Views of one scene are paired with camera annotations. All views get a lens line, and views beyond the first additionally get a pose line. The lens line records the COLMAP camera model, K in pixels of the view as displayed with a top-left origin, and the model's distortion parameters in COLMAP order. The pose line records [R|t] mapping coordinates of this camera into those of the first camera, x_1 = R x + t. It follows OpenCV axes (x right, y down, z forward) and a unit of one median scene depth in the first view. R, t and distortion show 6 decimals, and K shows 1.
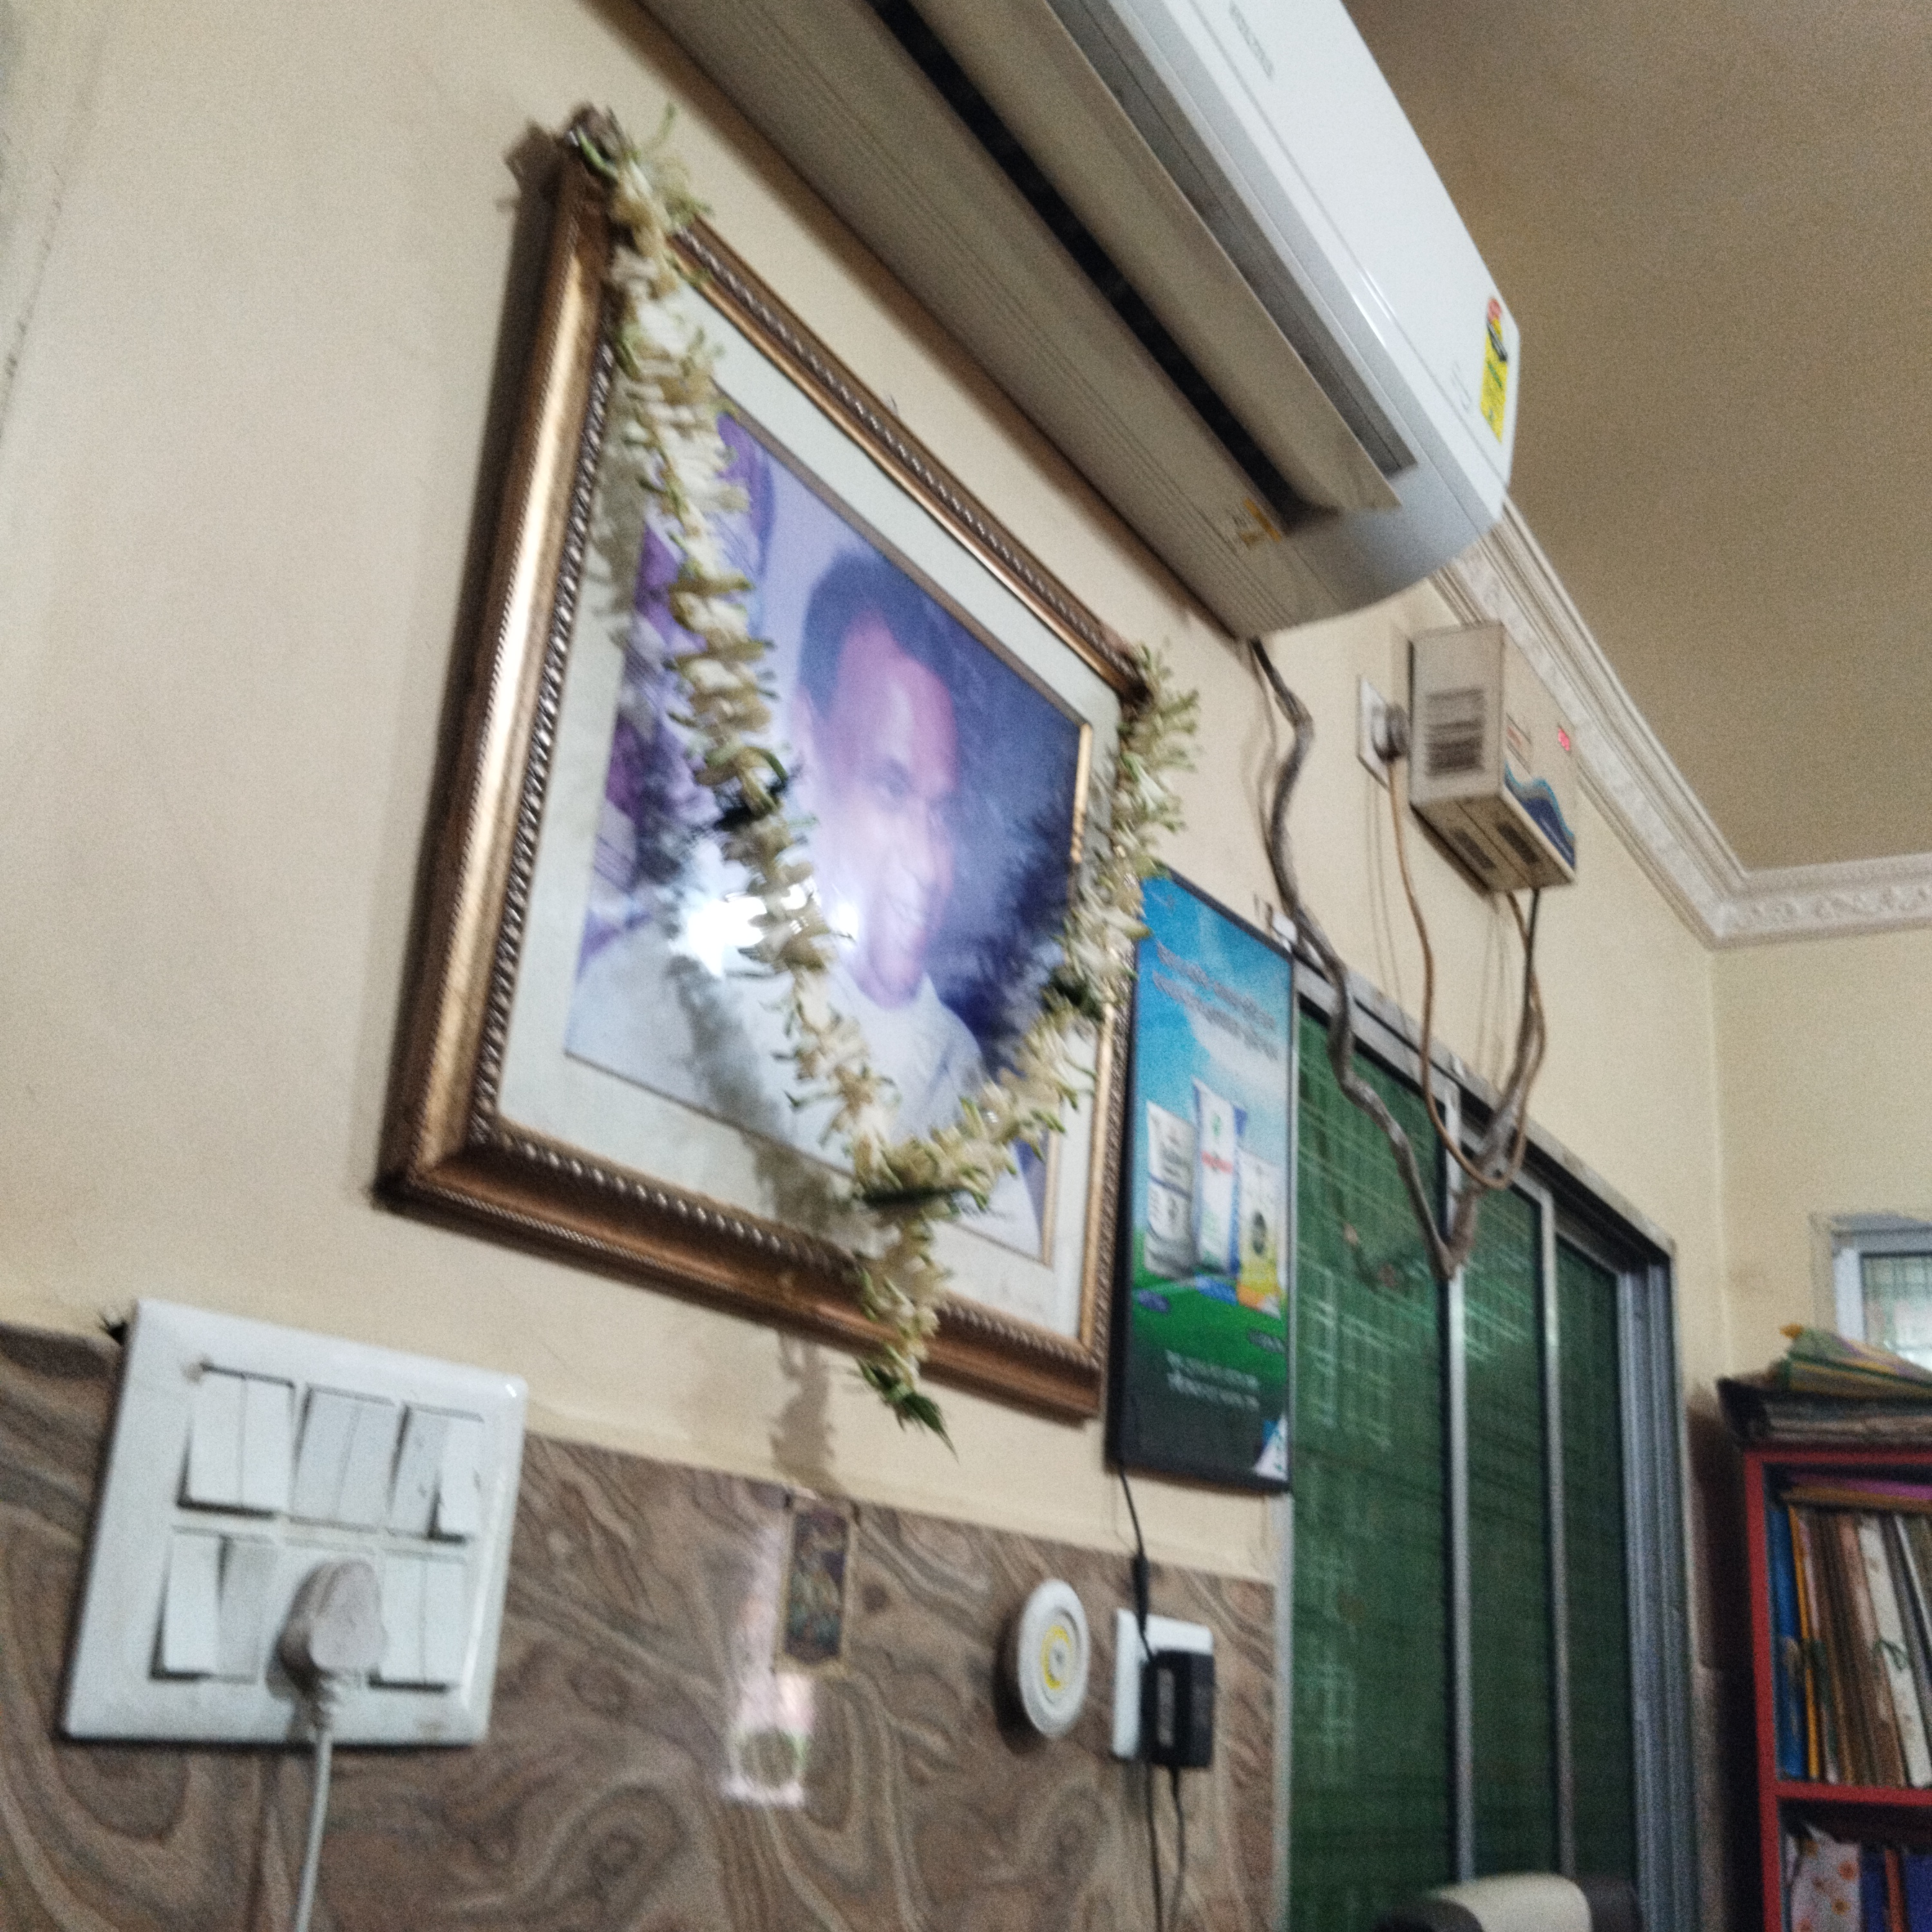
lens RADIAL K [[2172.9, 0, 979.5], [0, 2172.9, 956.2], [0, 0, 1]] dist [0.076616, -0.128648]
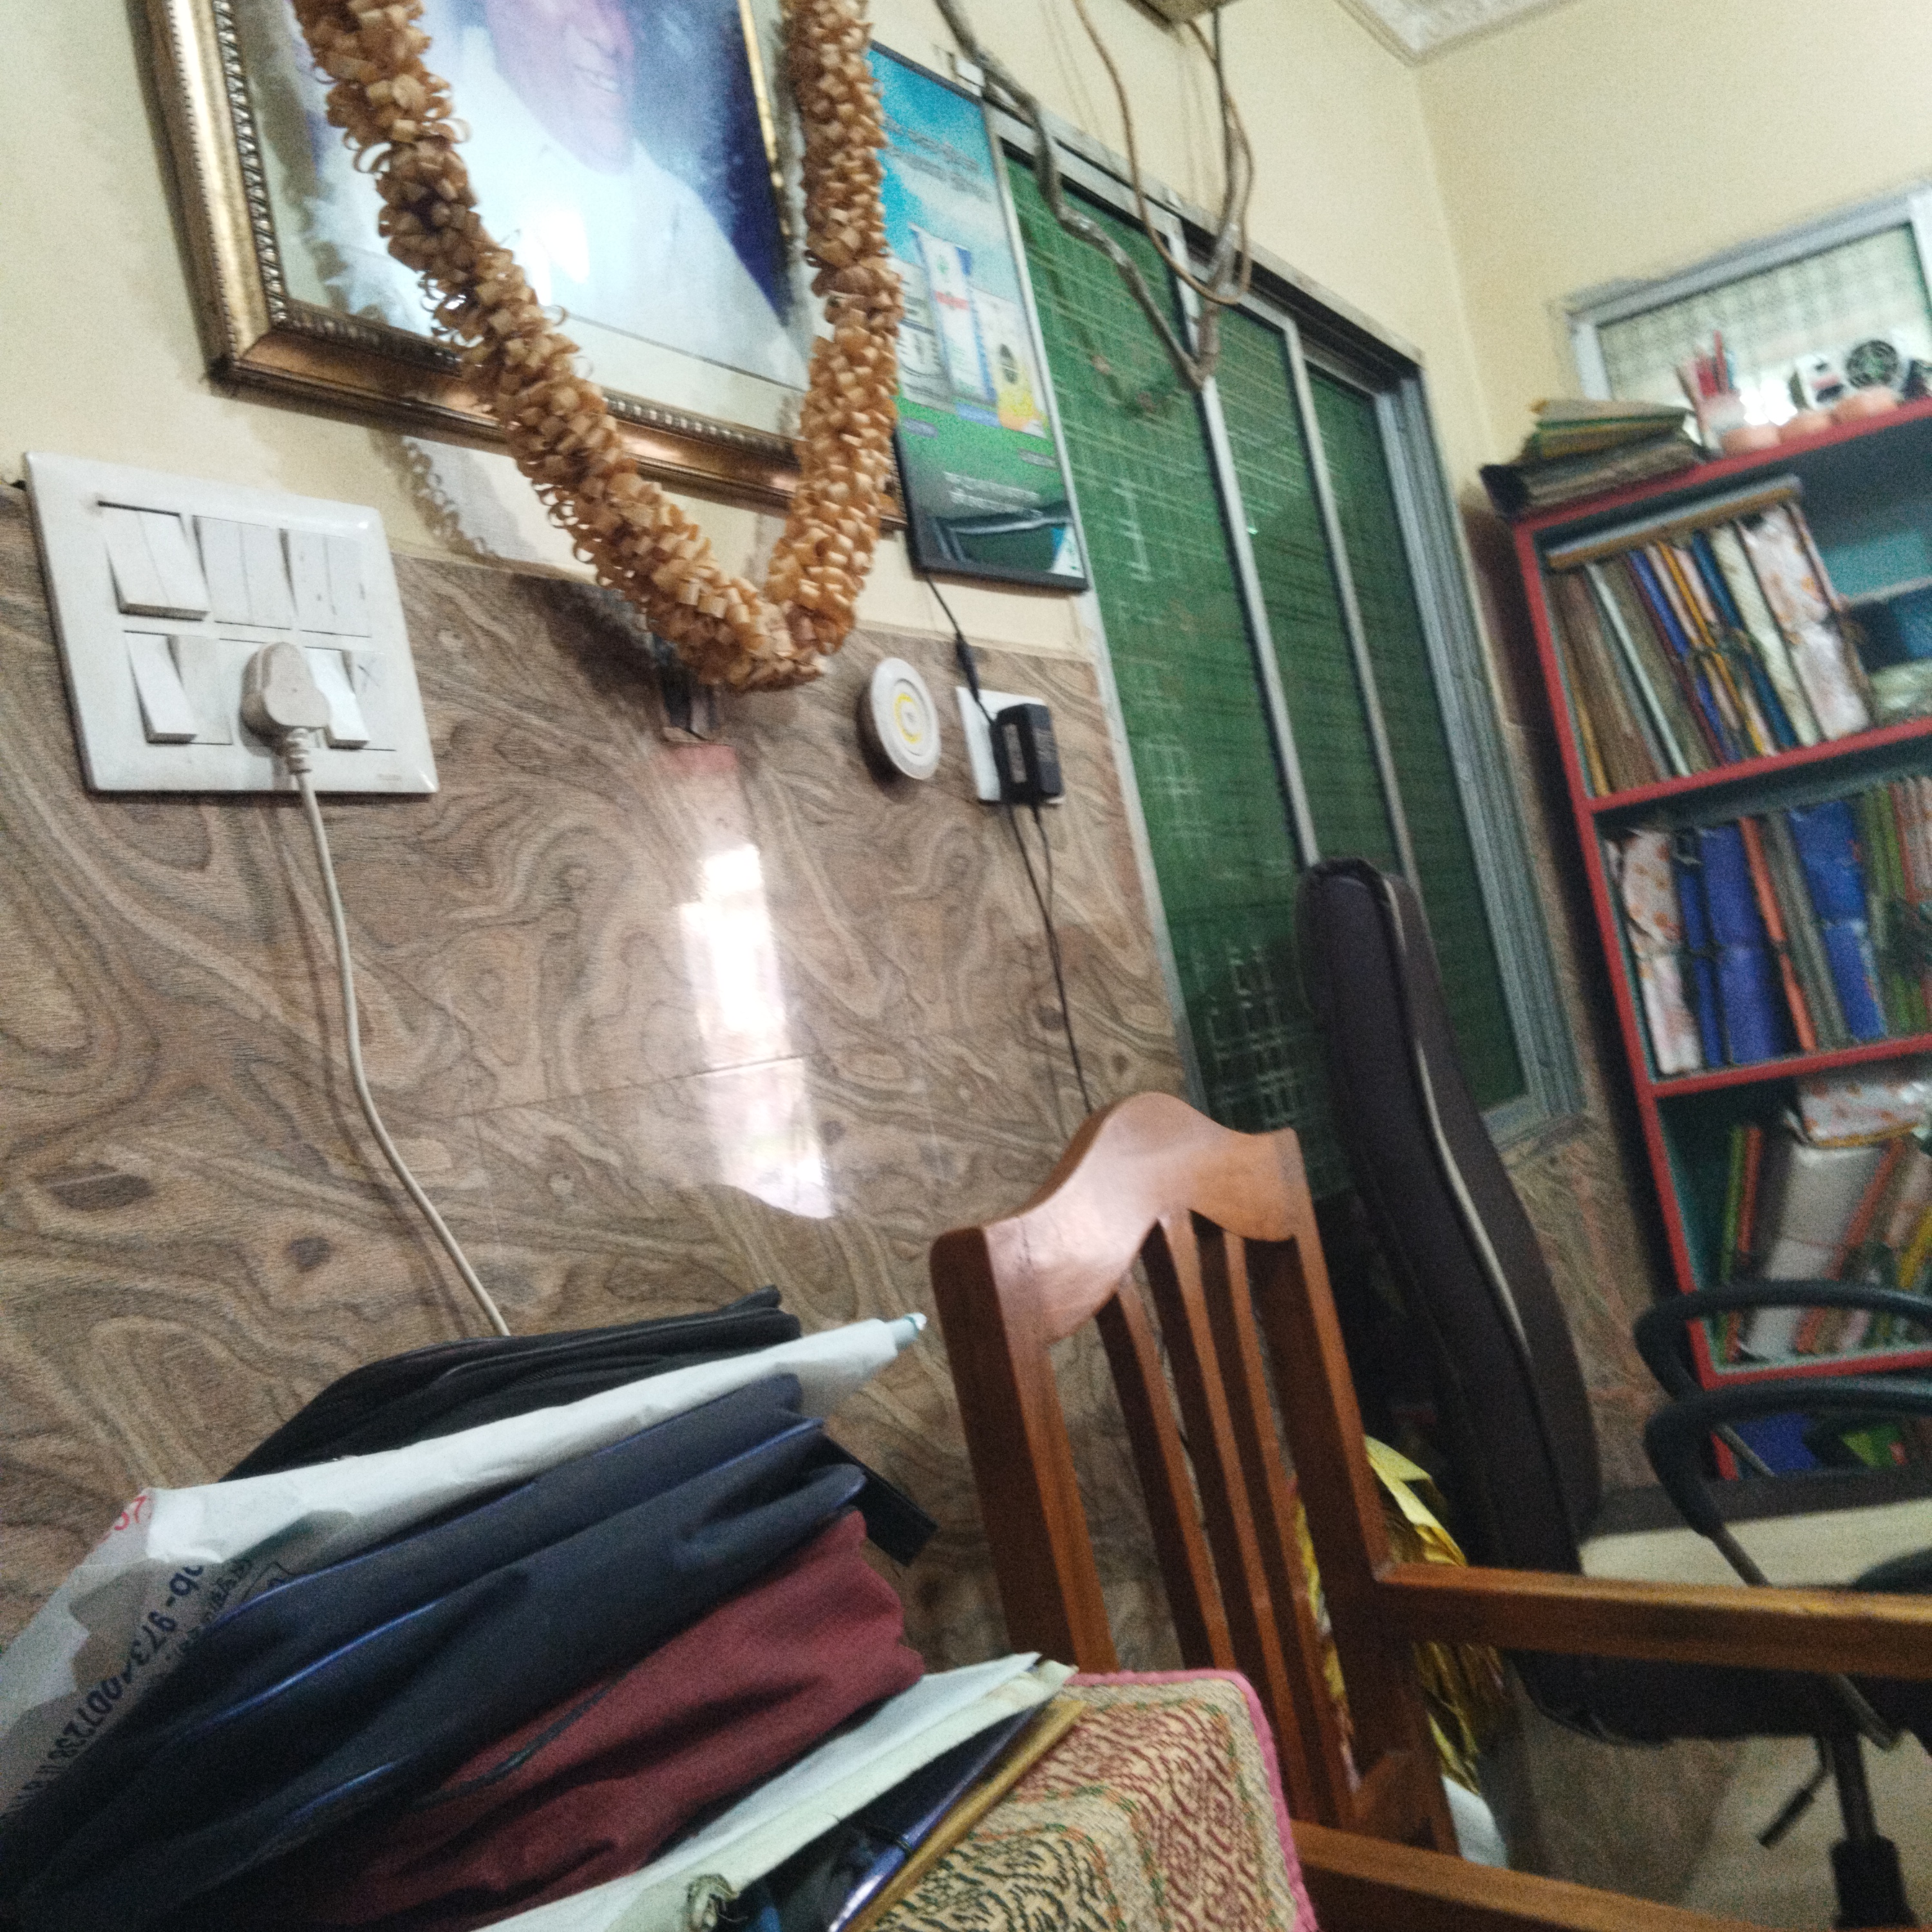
lens RADIAL K [[2172.9, 0, 979.5], [0, 2172.9, 956.2], [0, 0, 1]] dist [0.076616, -0.128648]
pose [[0.964318, -0.262717, 0.032729, 0.000274], [0.243922, 0.929707, 0.275946, 0.088825], [-0.102924, -0.258116, 0.960616, -0.108043]]
